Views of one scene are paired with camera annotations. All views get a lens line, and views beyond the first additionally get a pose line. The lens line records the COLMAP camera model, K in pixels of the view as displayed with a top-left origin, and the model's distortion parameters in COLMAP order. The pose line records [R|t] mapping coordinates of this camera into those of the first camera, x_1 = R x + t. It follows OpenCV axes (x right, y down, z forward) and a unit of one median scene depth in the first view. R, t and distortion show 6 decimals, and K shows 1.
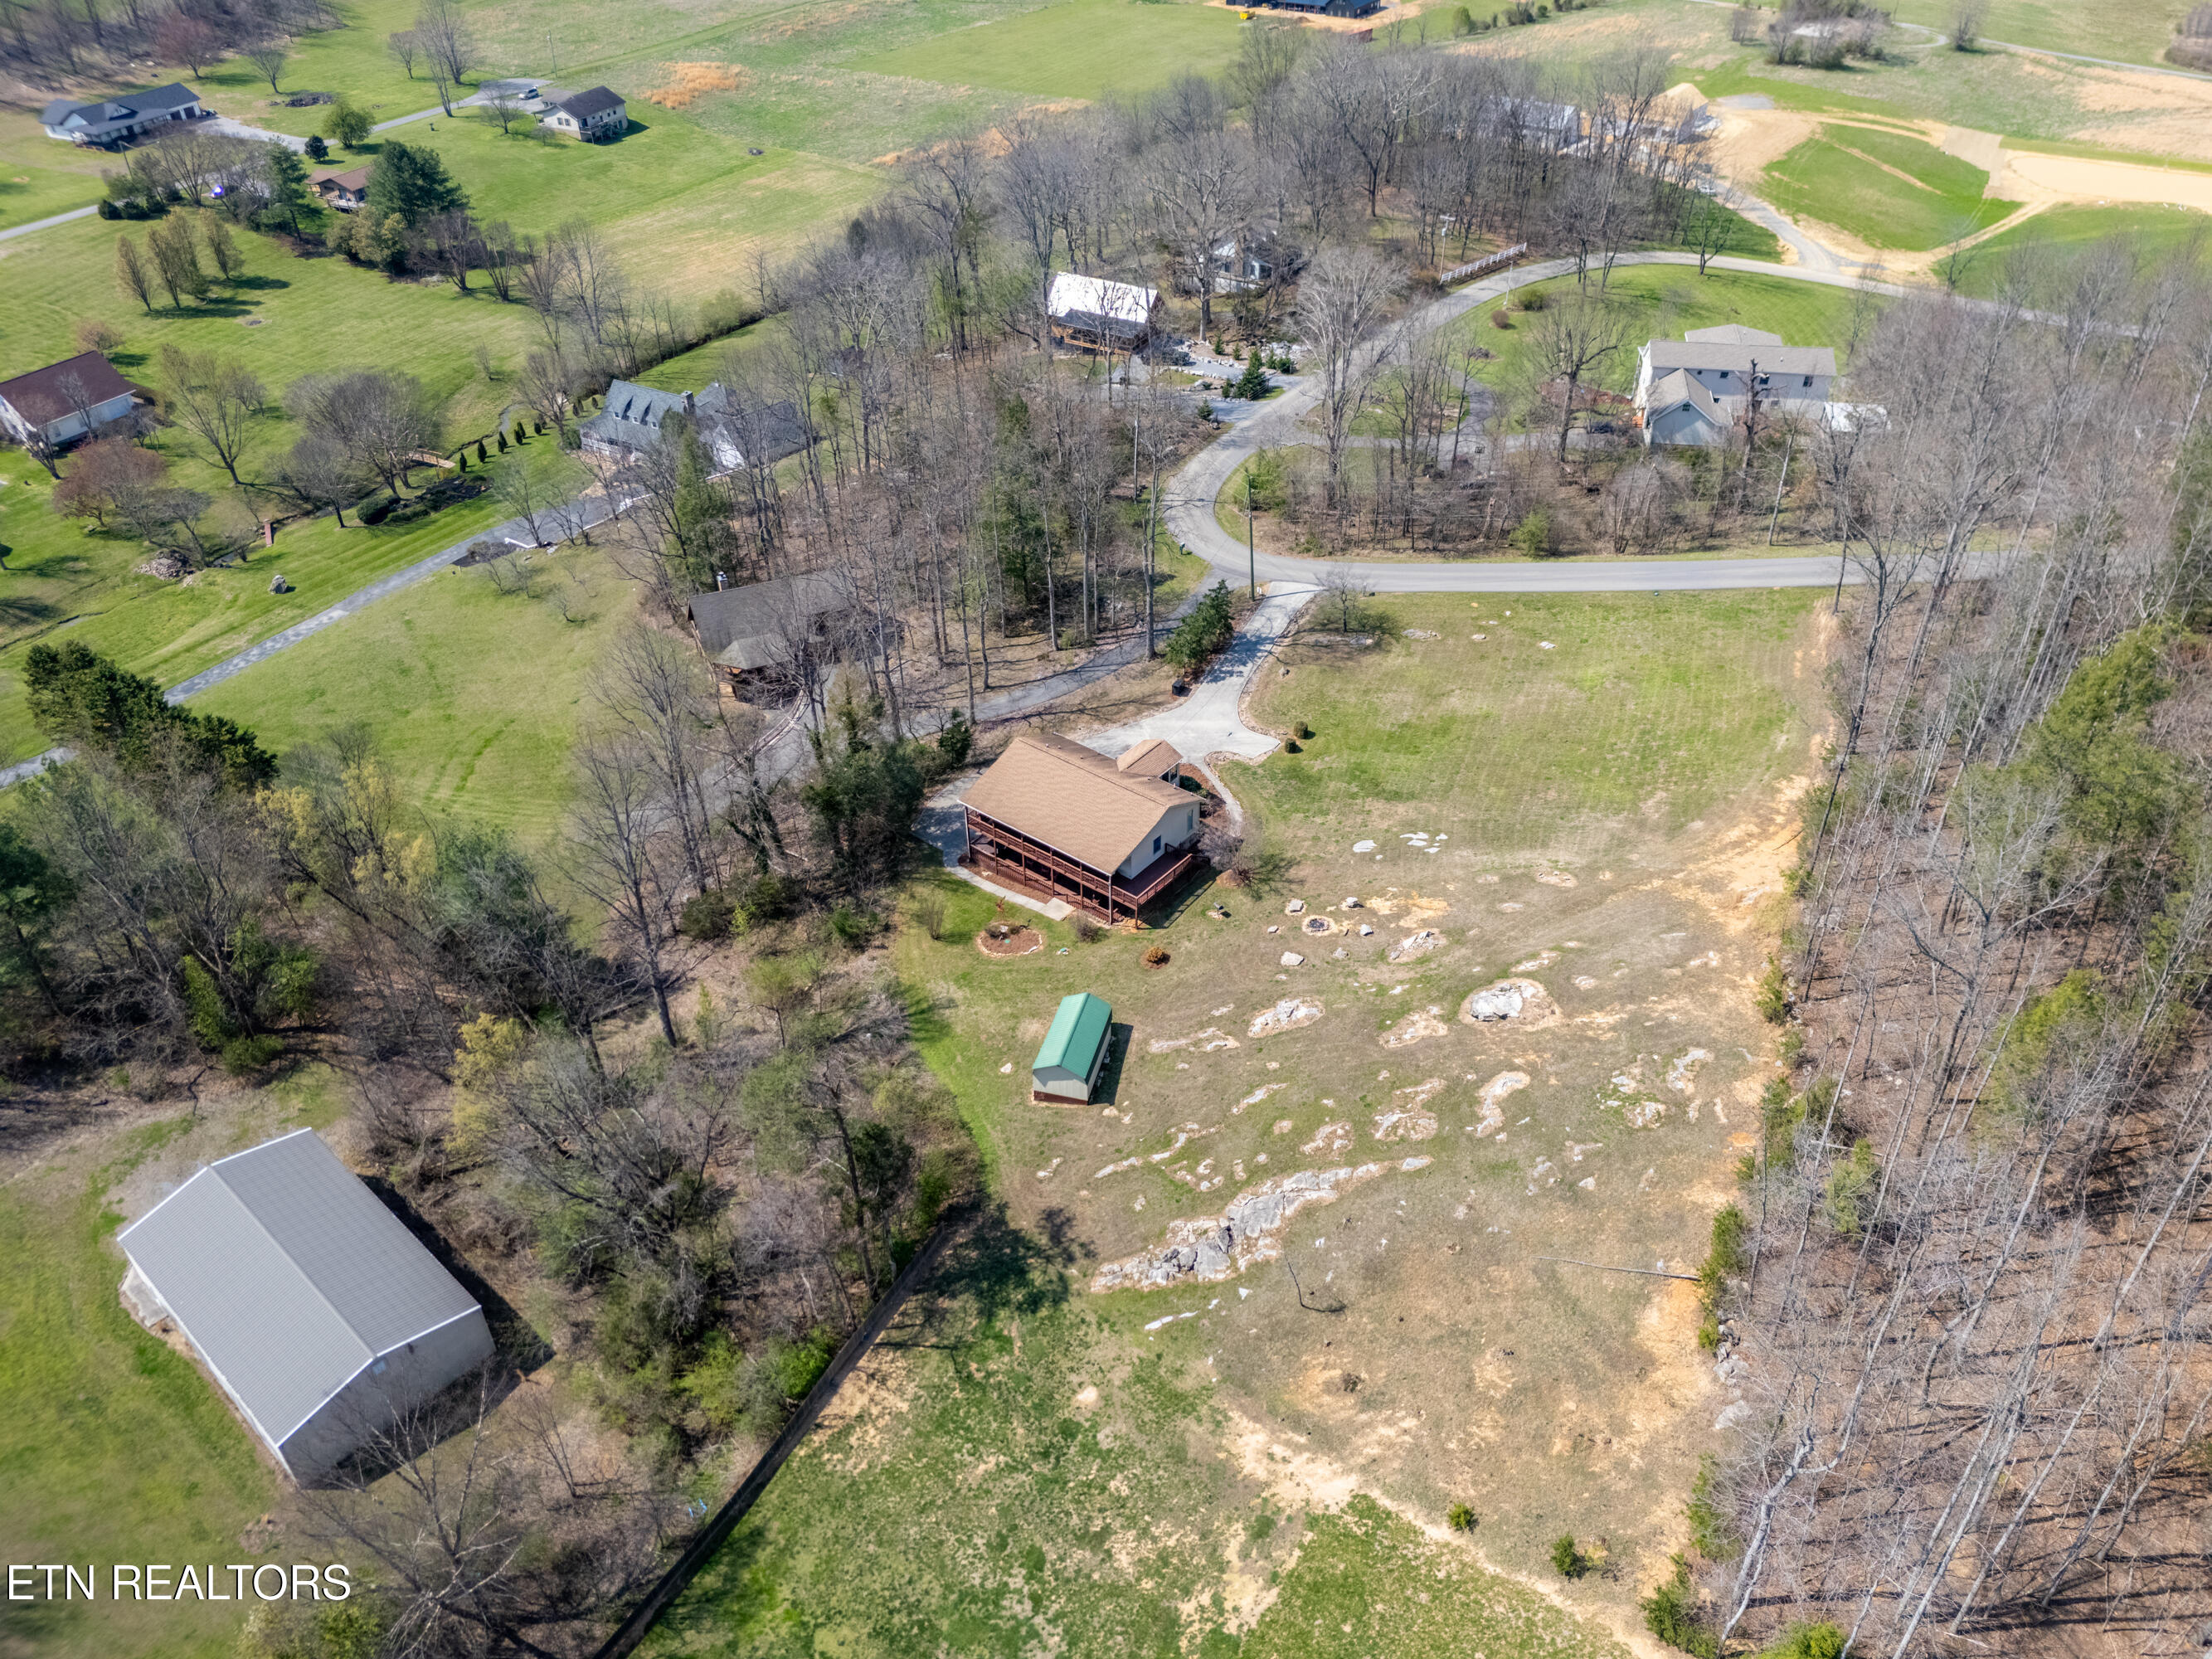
lens RADIAL K [[1620.1, 0, 1106.0], [0, 1620.1, 829.5], [0, 0, 1]] dist [0.050574, -0.063437]
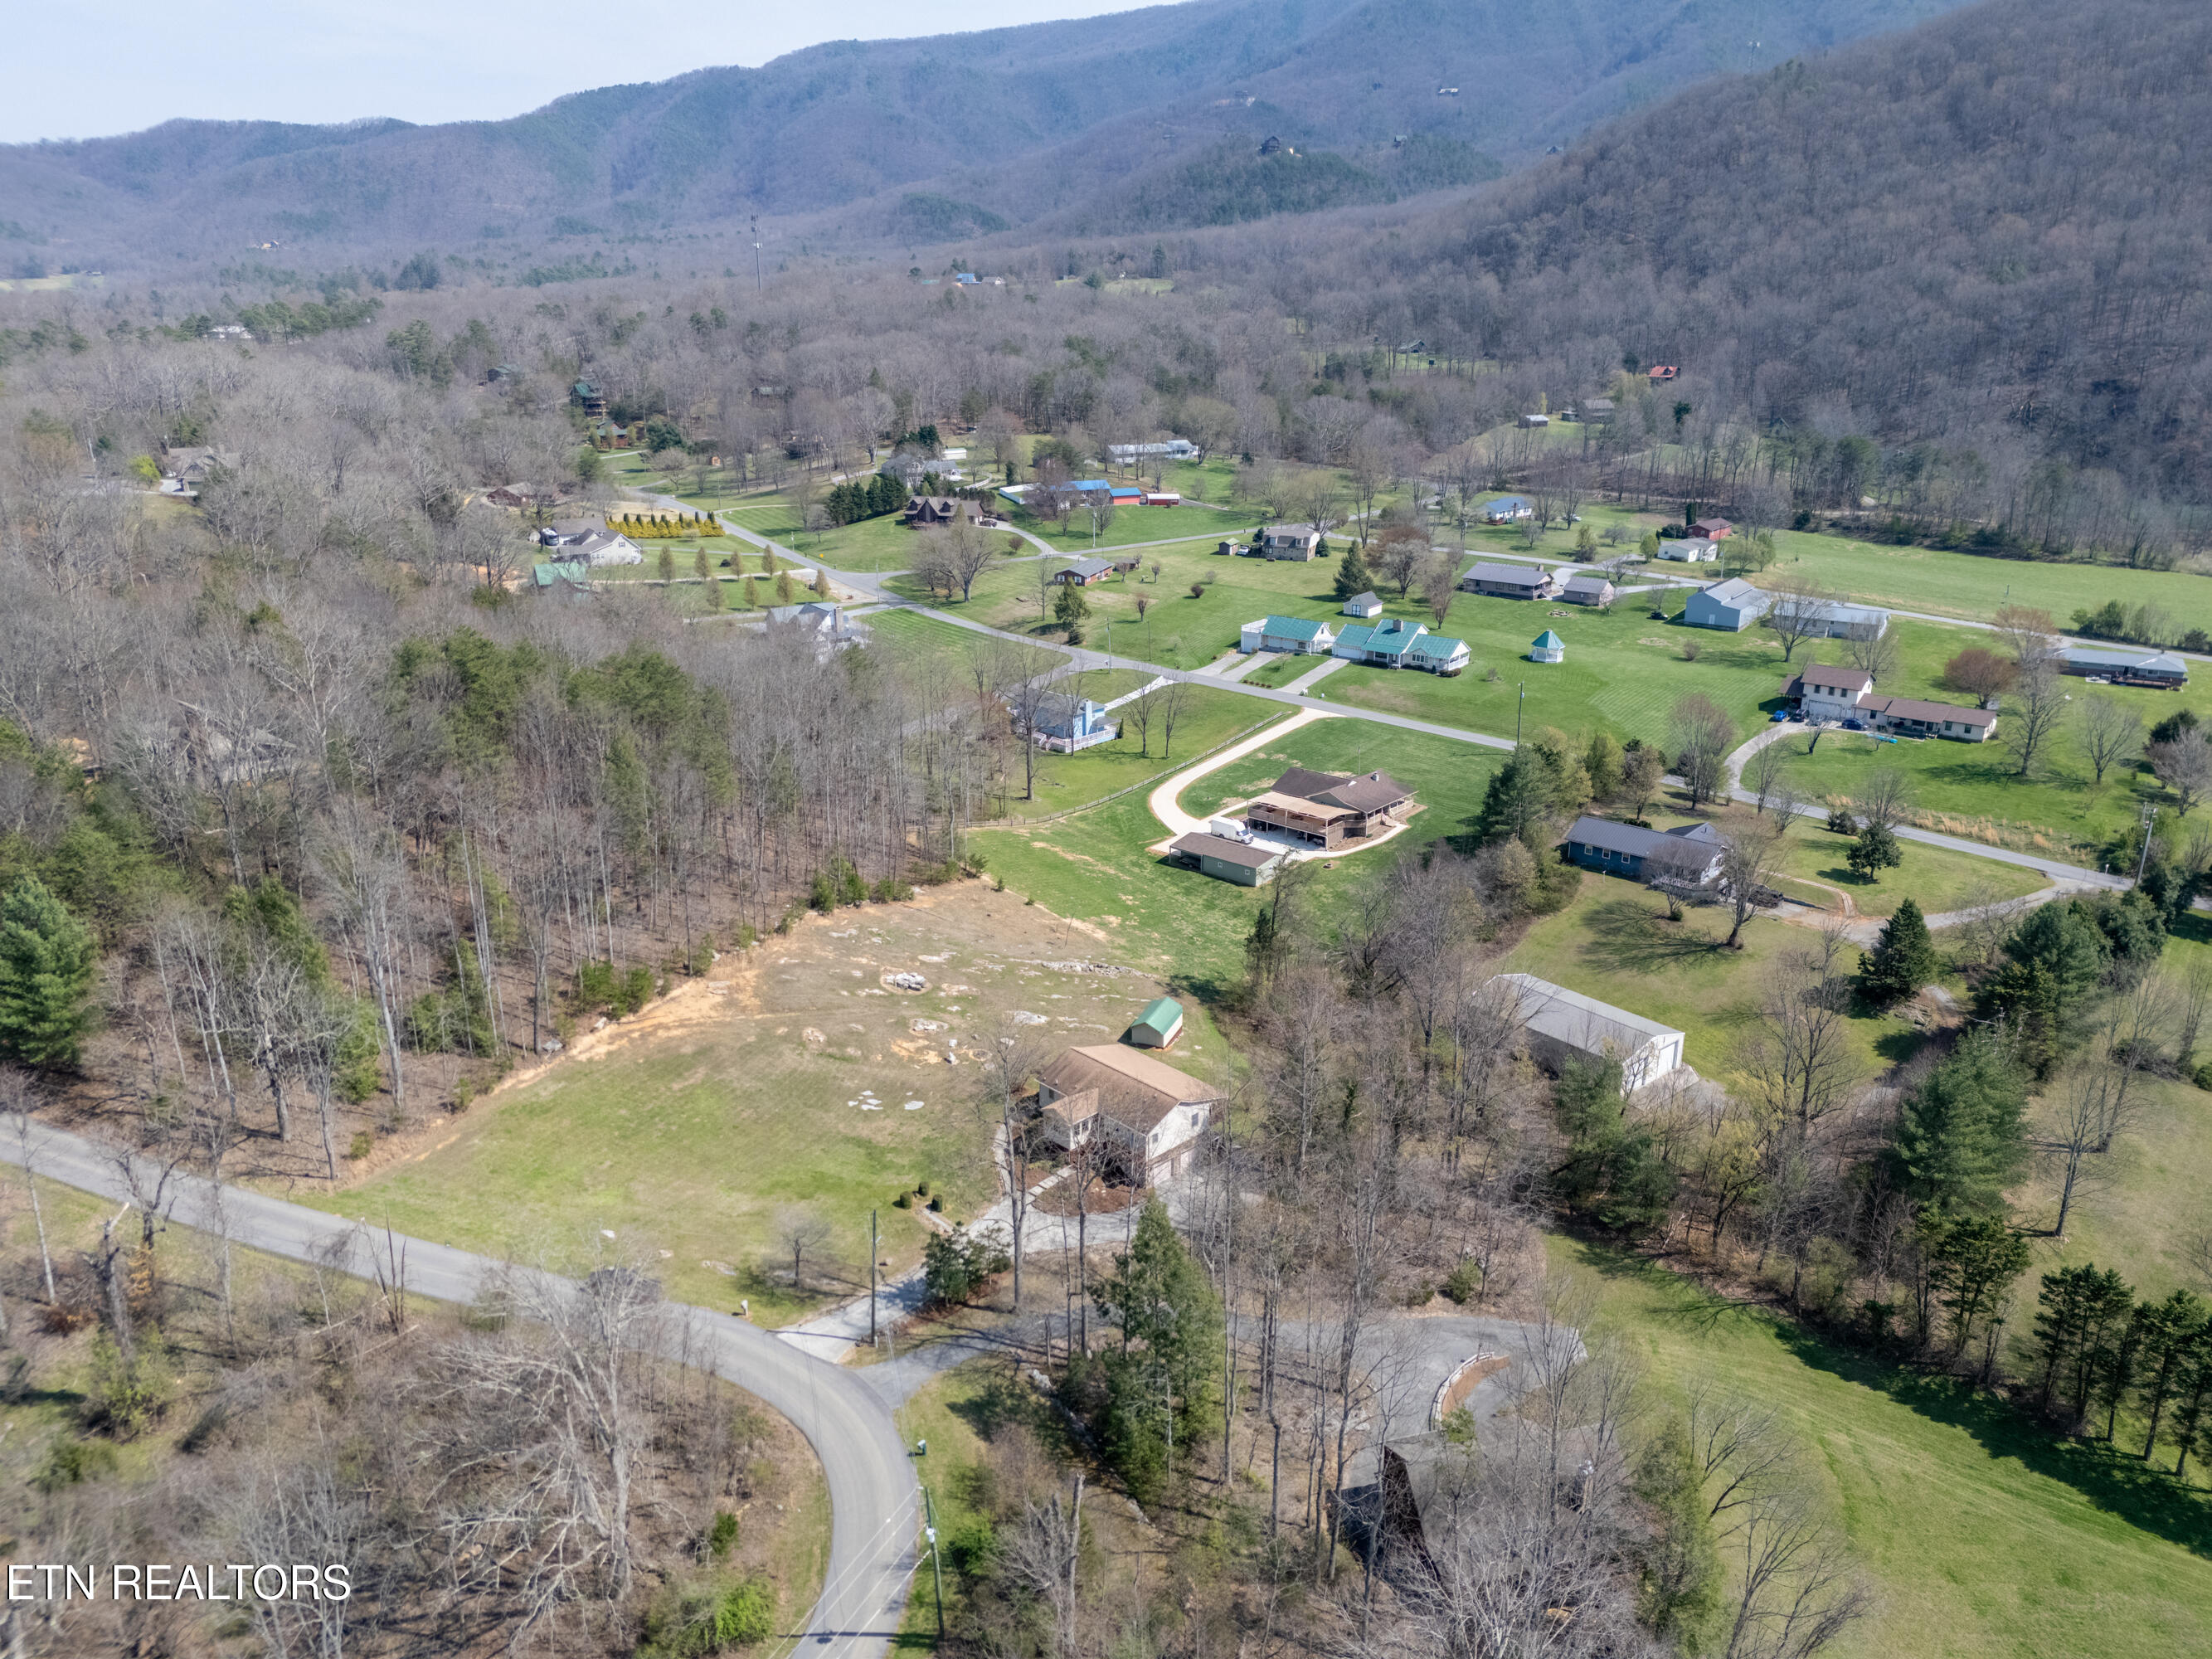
lens RADIAL K [[1602.5, 0, 1106.0], [0, 1602.5, 829.5], [0, 0, 1]] dist [0.074897, -0.123566]
pose [[-0.992380, -0.027778, 0.120041, -0.132530], [0.083950, 0.560685, 0.823762, -1.100426], [-0.090187, 0.827563, -0.554081, 1.447854]]
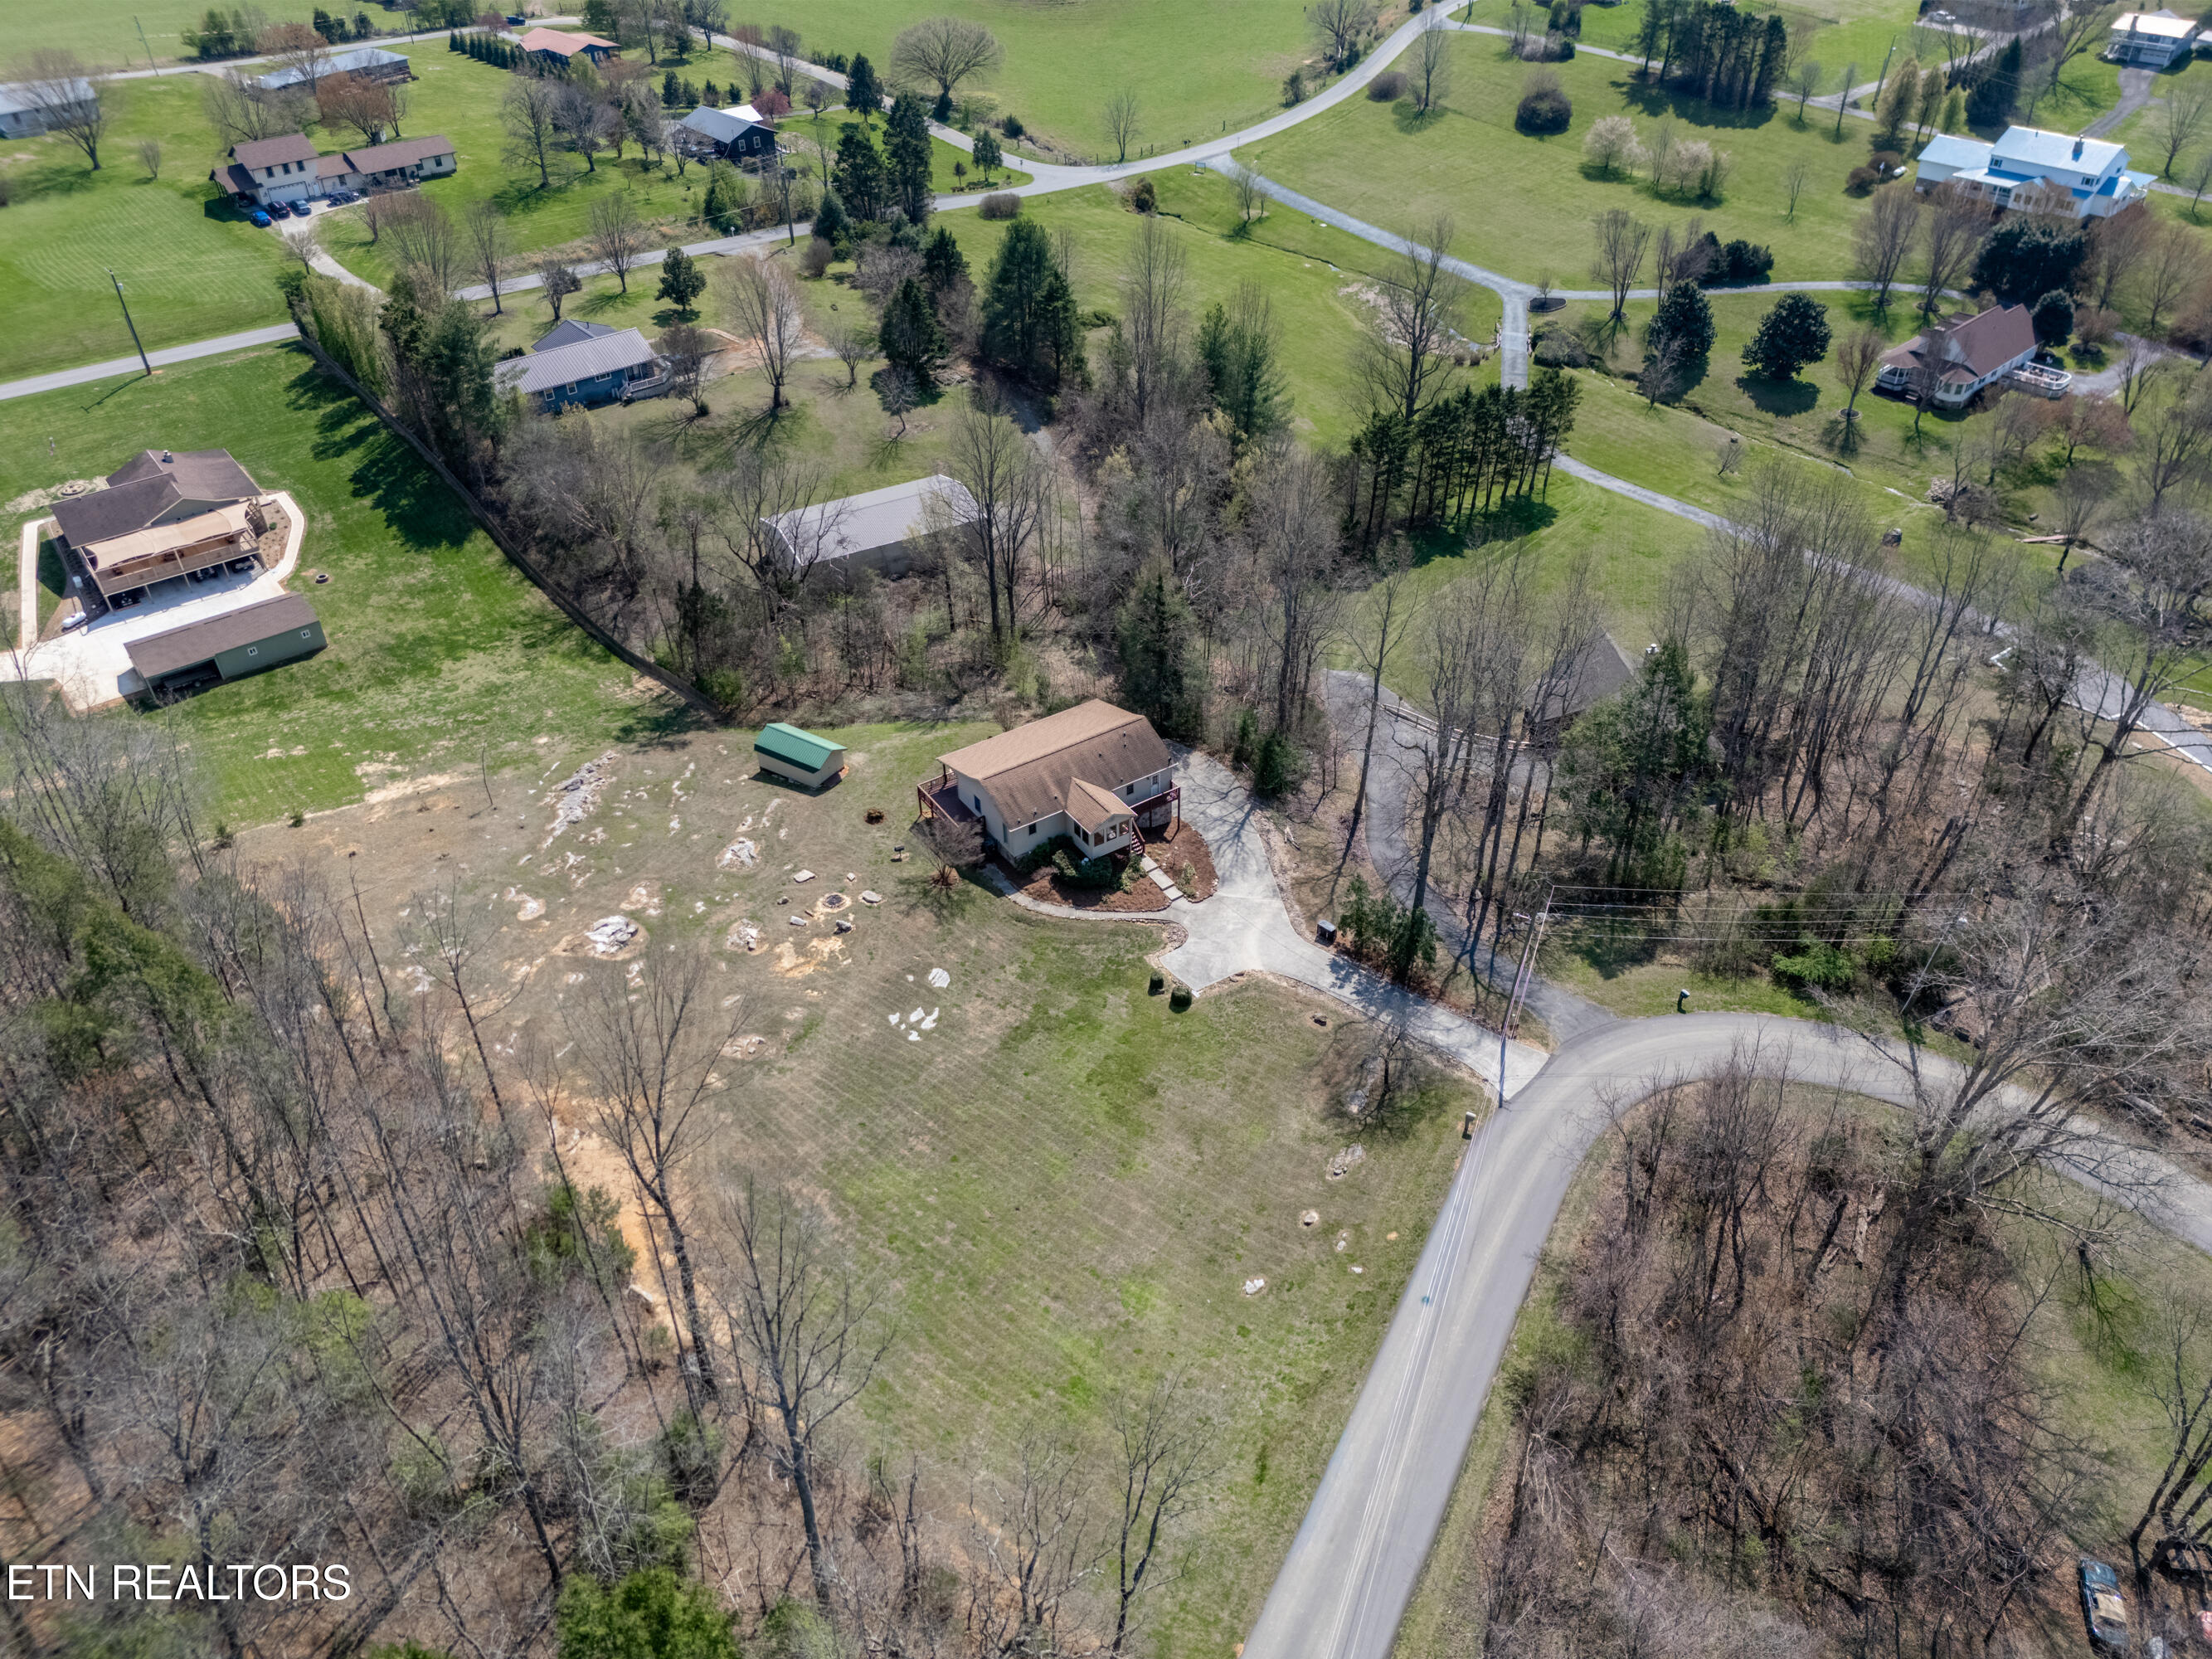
lens RADIAL K [[1620.1, 0, 1106.0], [0, 1620.1, 829.5], [0, 0, 1]] dist [0.050574, -0.063437]
pose [[-0.306013, 0.594740, -0.743398, 0.716332], [-0.559060, 0.519781, 0.645972, -0.634224], [0.770589, 0.613280, 0.173436, 0.828783]]
